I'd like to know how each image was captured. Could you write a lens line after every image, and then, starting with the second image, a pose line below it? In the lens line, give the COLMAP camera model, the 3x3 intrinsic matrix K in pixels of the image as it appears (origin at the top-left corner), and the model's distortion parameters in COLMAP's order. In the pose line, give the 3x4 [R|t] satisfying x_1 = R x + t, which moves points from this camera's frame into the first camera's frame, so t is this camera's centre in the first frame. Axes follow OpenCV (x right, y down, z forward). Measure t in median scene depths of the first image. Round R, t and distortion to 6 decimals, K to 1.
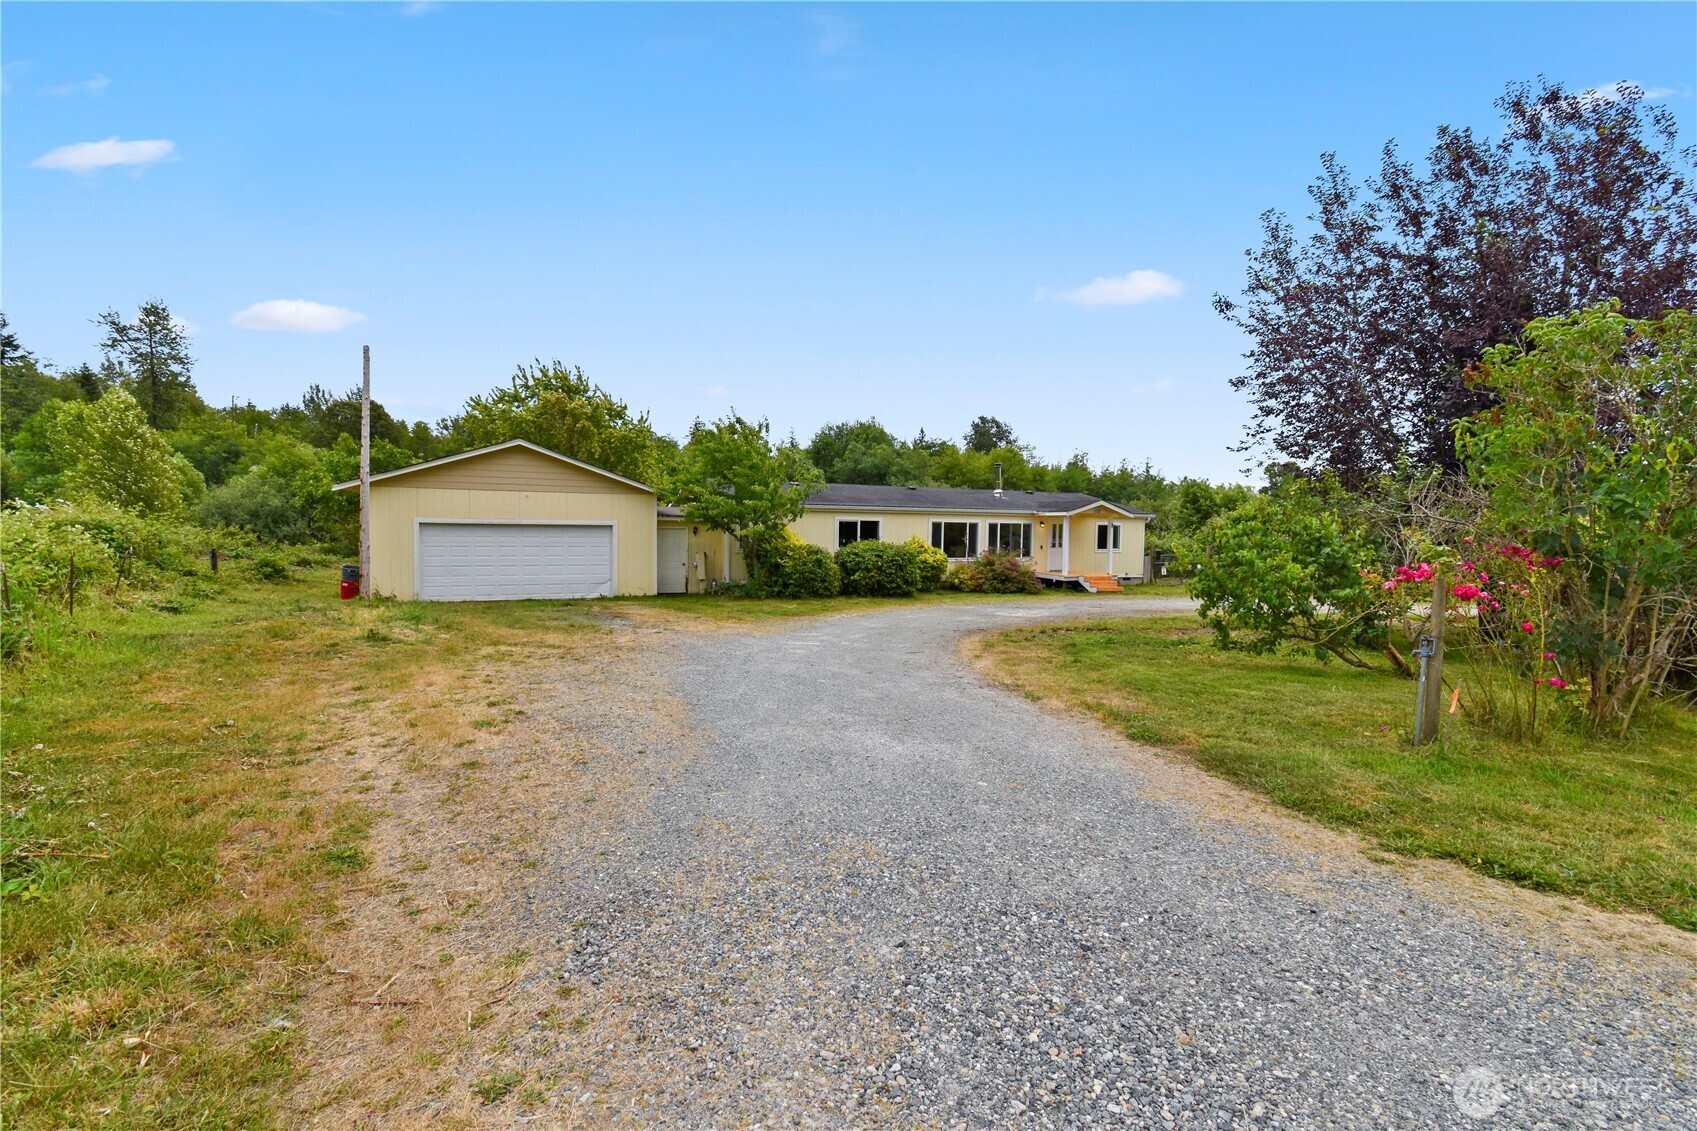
lens RADIAL K [[747.5, 0, 845.5], [0, 747.5, 554.8], [0, 0, 1]] dist [0.023302, -0.028360]
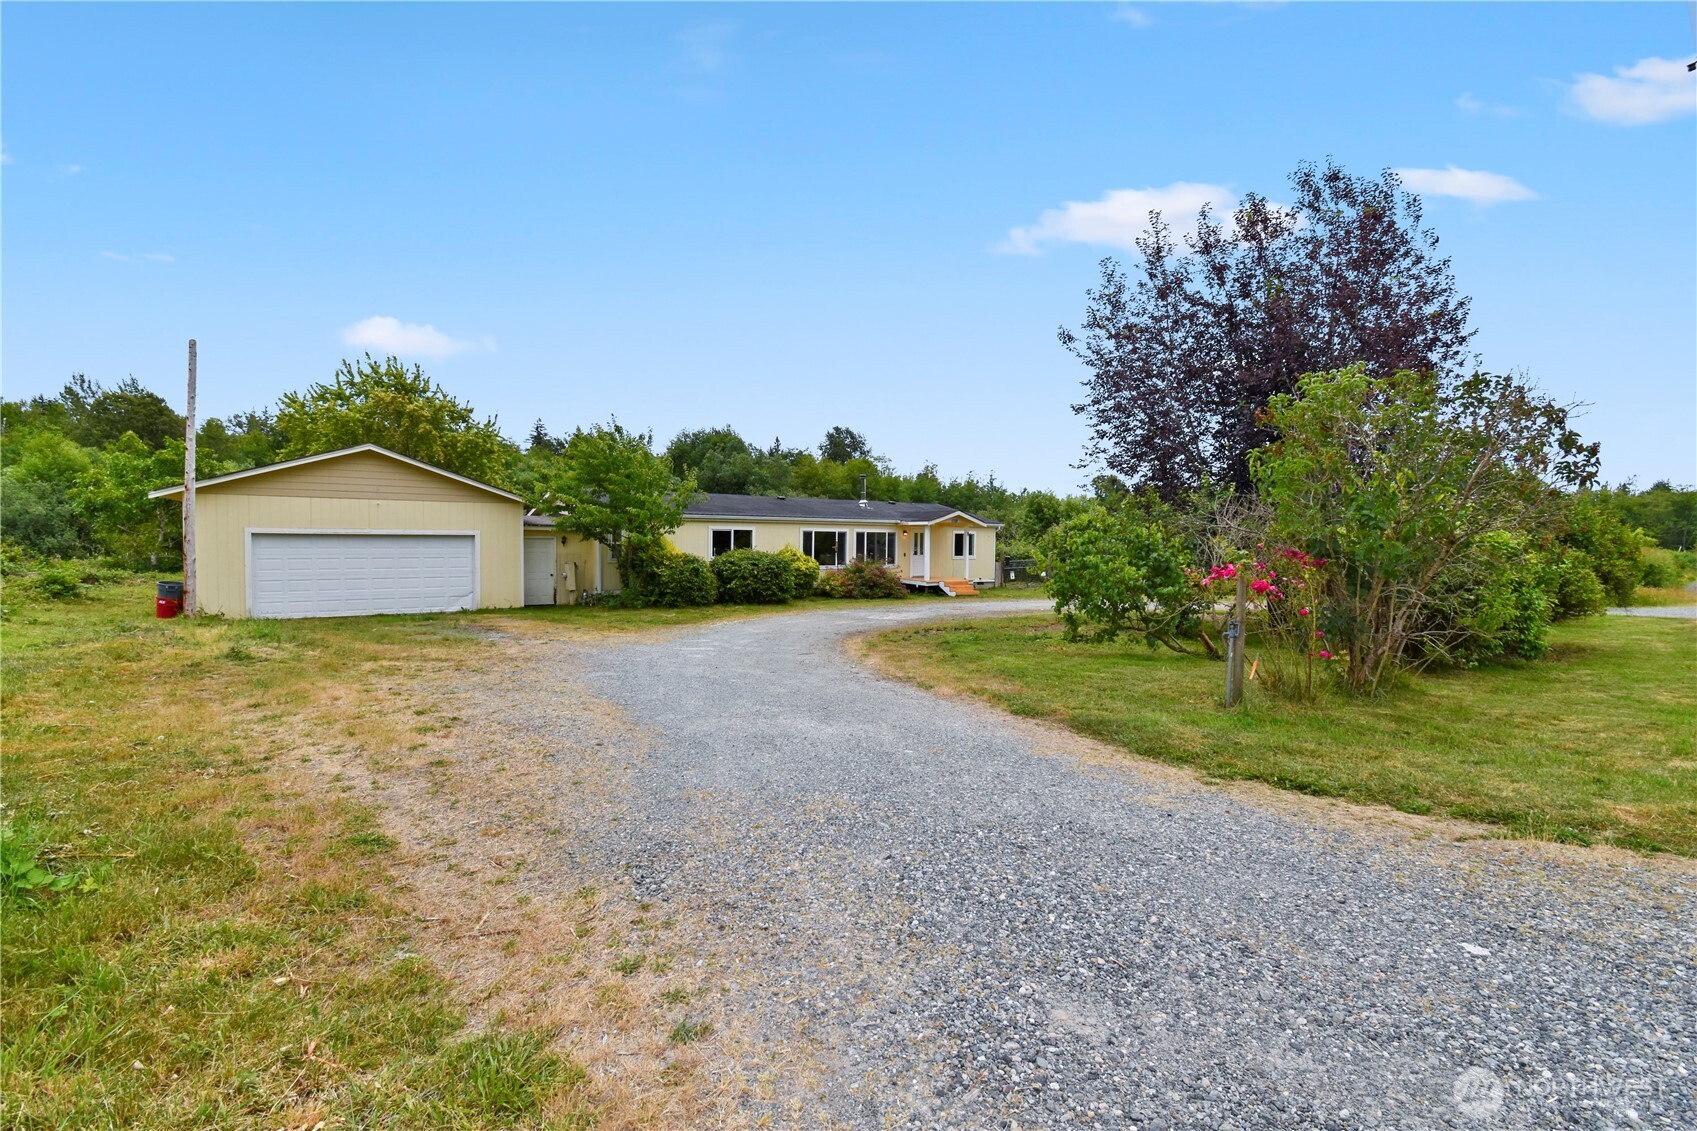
lens RADIAL K [[747.5, 0, 845.5], [0, 747.5, 554.8], [0, 0, 1]] dist [0.023302, -0.028360]
pose [[0.981721, -0.007919, 0.190159, -0.066331], [0.010104, 0.999894, -0.010525, 0.001204], [-0.190055, 0.012254, 0.981697, -0.075089]]
